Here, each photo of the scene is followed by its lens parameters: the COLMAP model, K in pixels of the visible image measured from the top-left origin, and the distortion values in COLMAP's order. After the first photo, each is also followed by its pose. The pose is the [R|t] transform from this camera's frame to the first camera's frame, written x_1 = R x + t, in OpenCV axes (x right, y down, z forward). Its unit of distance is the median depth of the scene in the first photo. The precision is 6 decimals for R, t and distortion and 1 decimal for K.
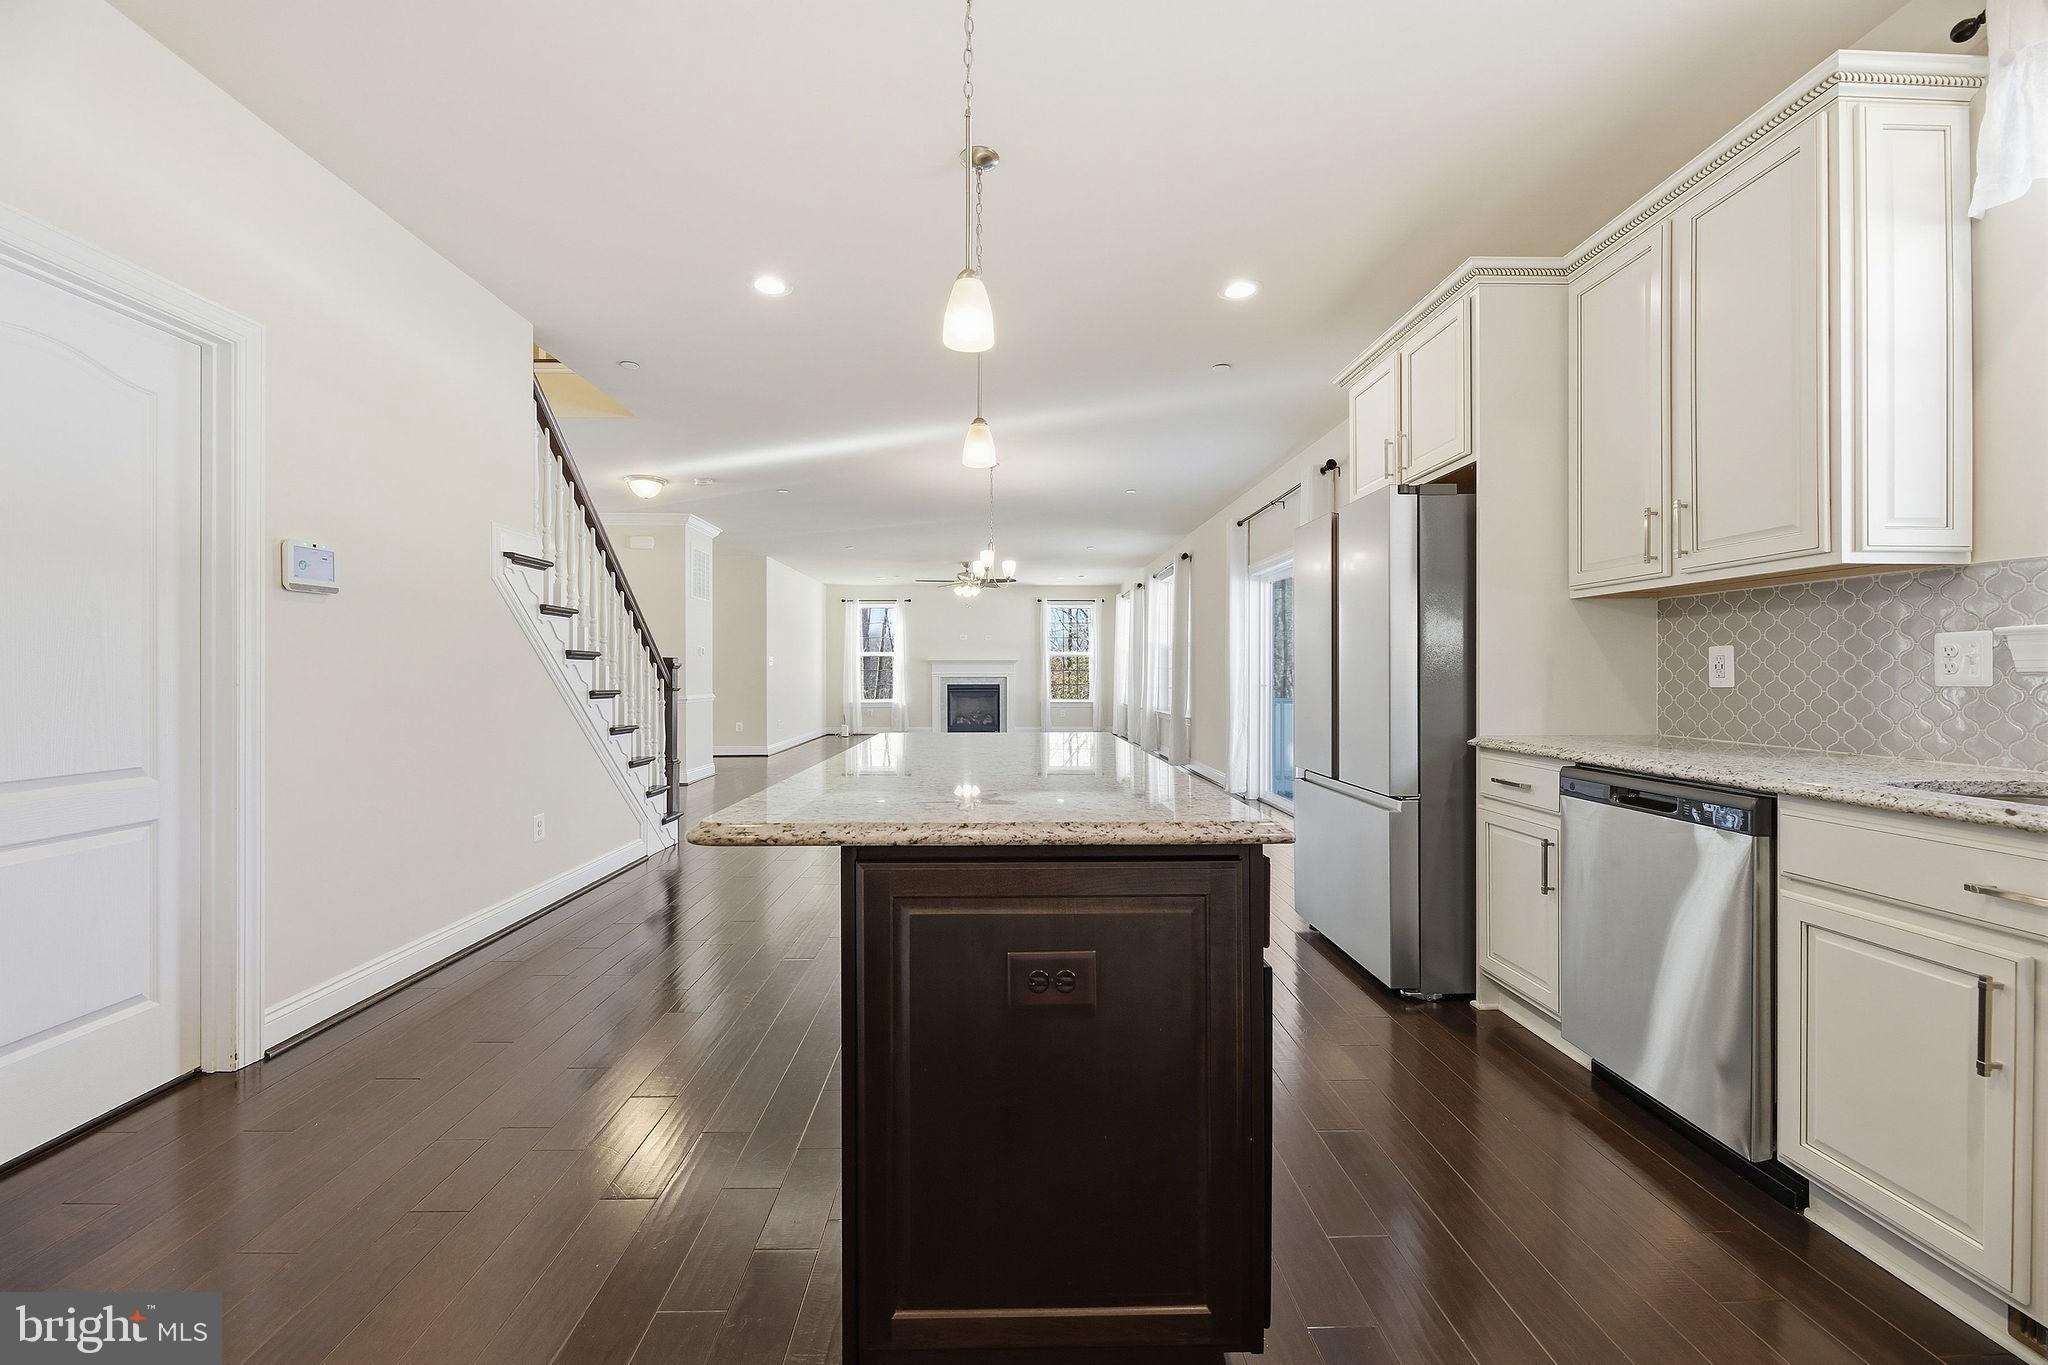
lens RADIAL K [[821.0, 0, 1020.2], [0, 821.0, 677.8], [0, 0, 1]] dist [-0.000893, -0.000009]
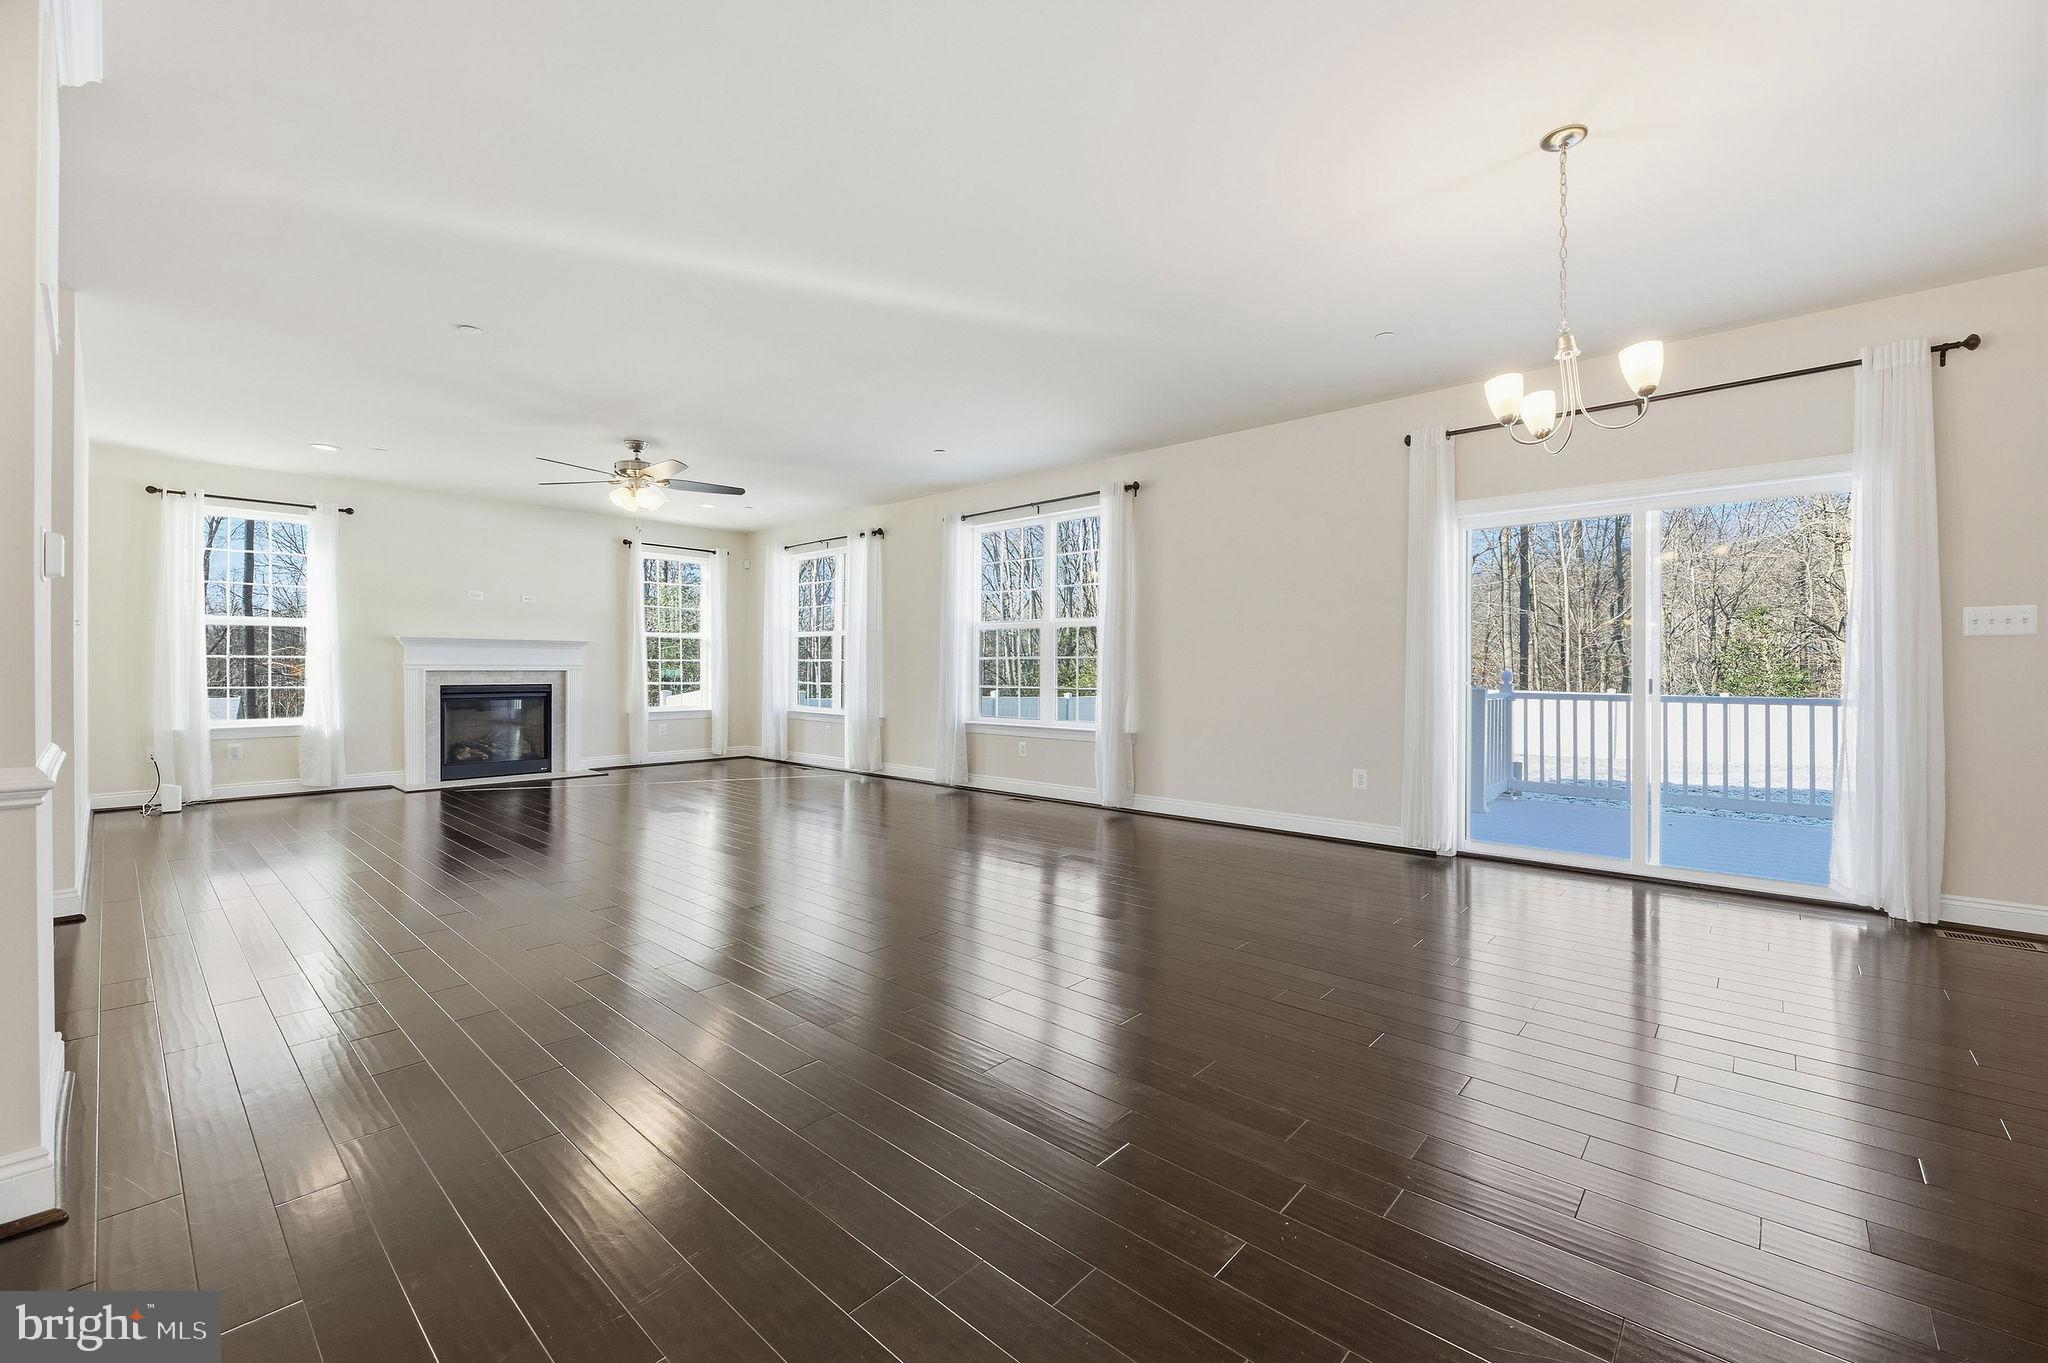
lens RADIAL K [[820.5, 0, 1008.4], [0, 820.5, 668.8], [0, 0, 1]] dist [0.001274, 0.000300]
pose [[0.698047, 0.003560, 0.716043, -0.210599], [-0.000754, 0.999991, -0.004237, -0.000196], [-0.716051, 0.002418, 0.698043, 0.386512]]
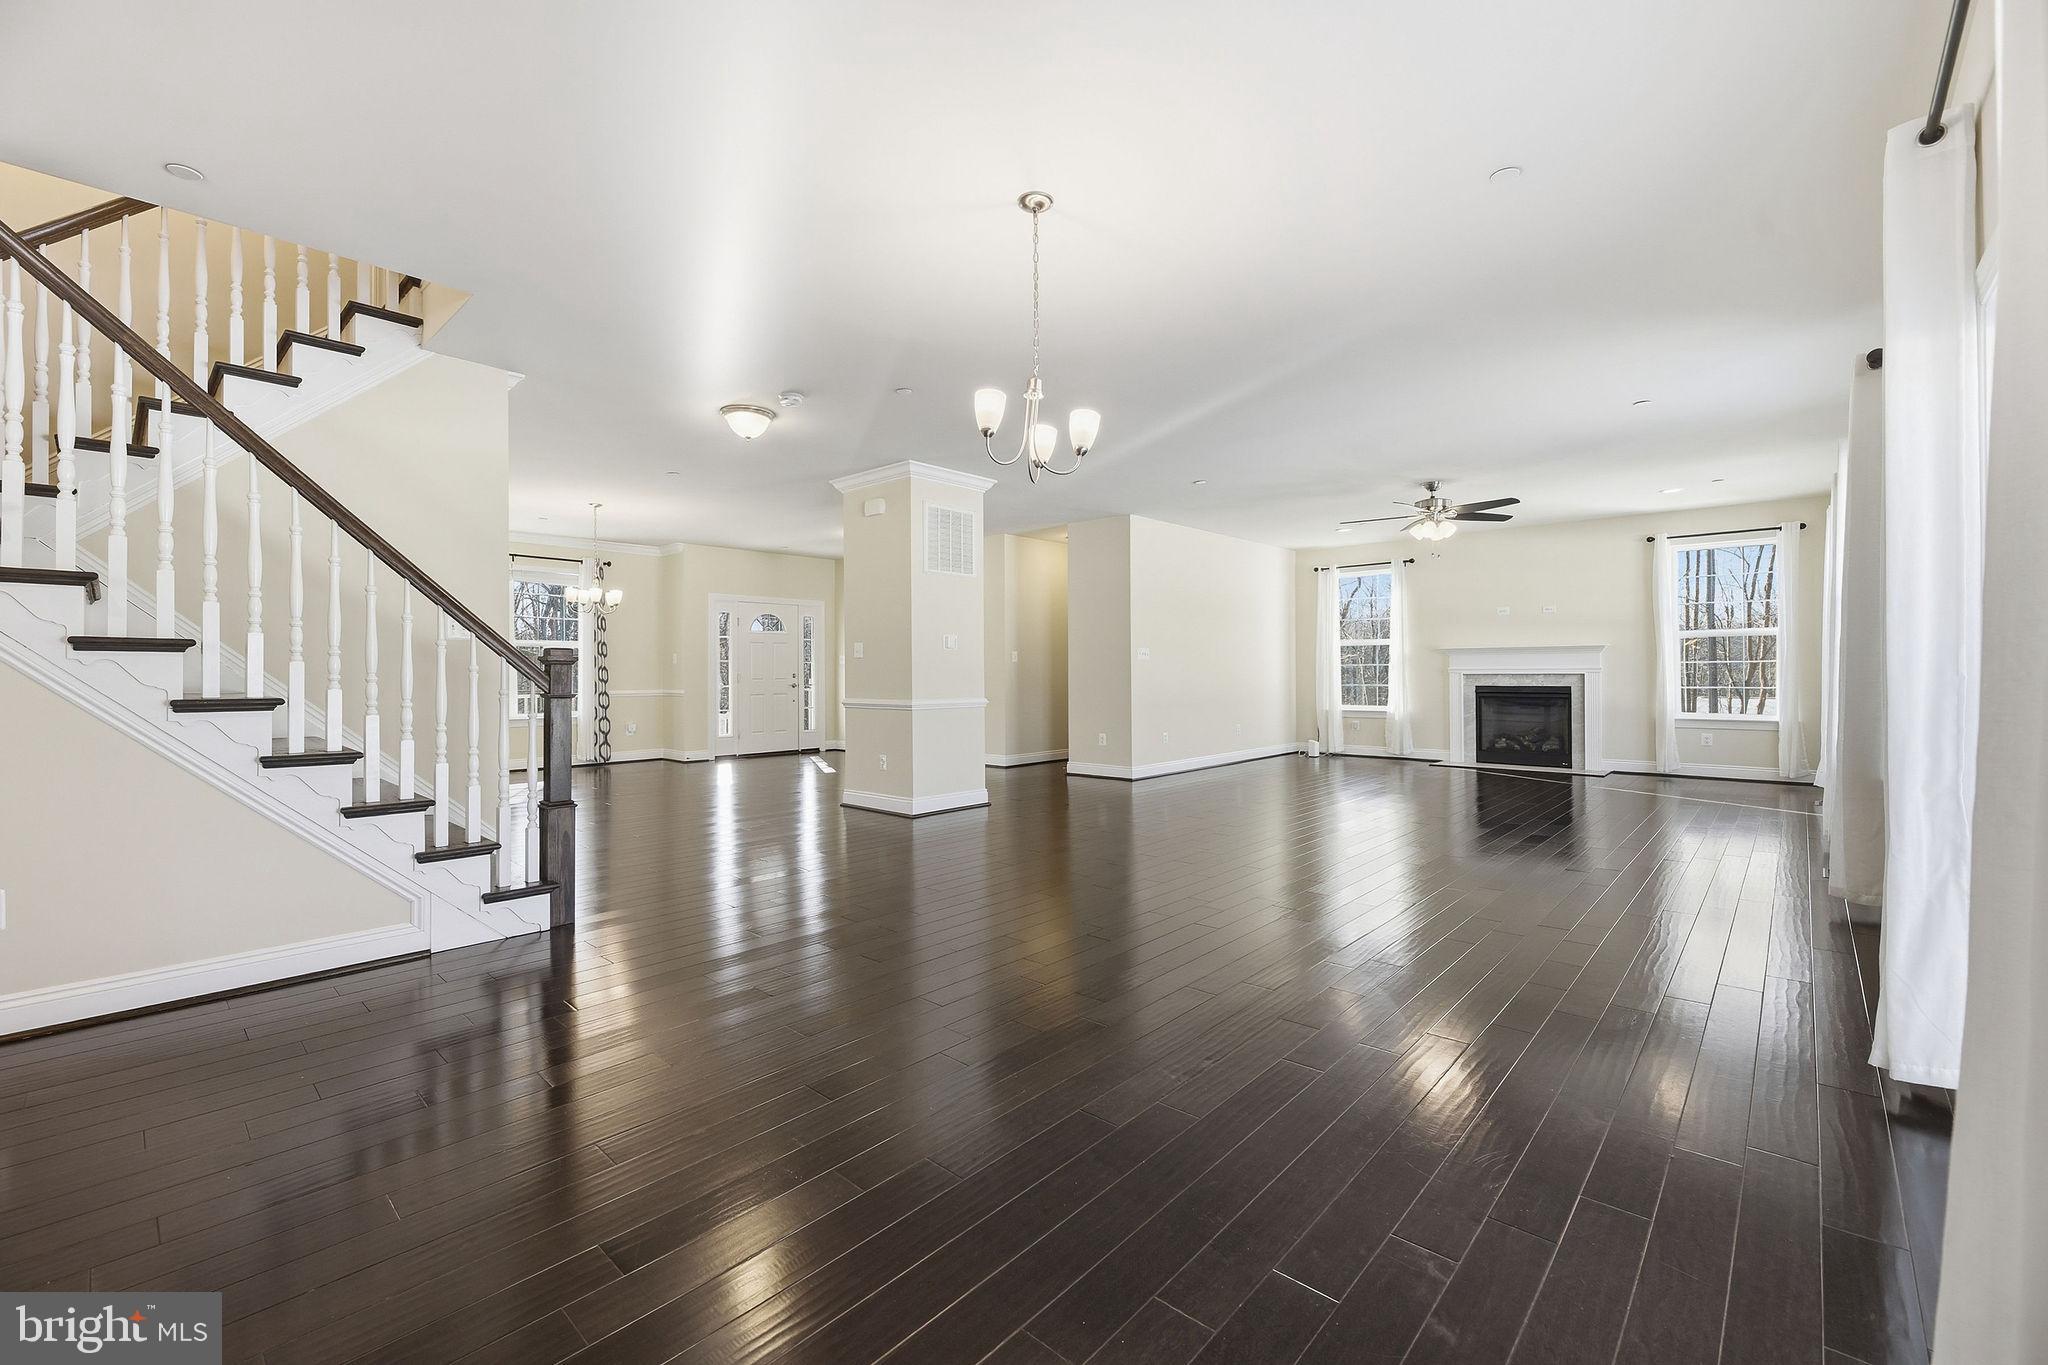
lens RADIAL K [[821.0, 0, 1020.2], [0, 821.0, 677.8], [0, 0, 1]] dist [-0.000893, -0.000009]
pose [[0.711406, 0.000609, -0.702781, 0.111985], [0.001441, 0.999996, 0.002325, -0.000184], [0.702780, -0.002667, 0.711402, 0.288878]]
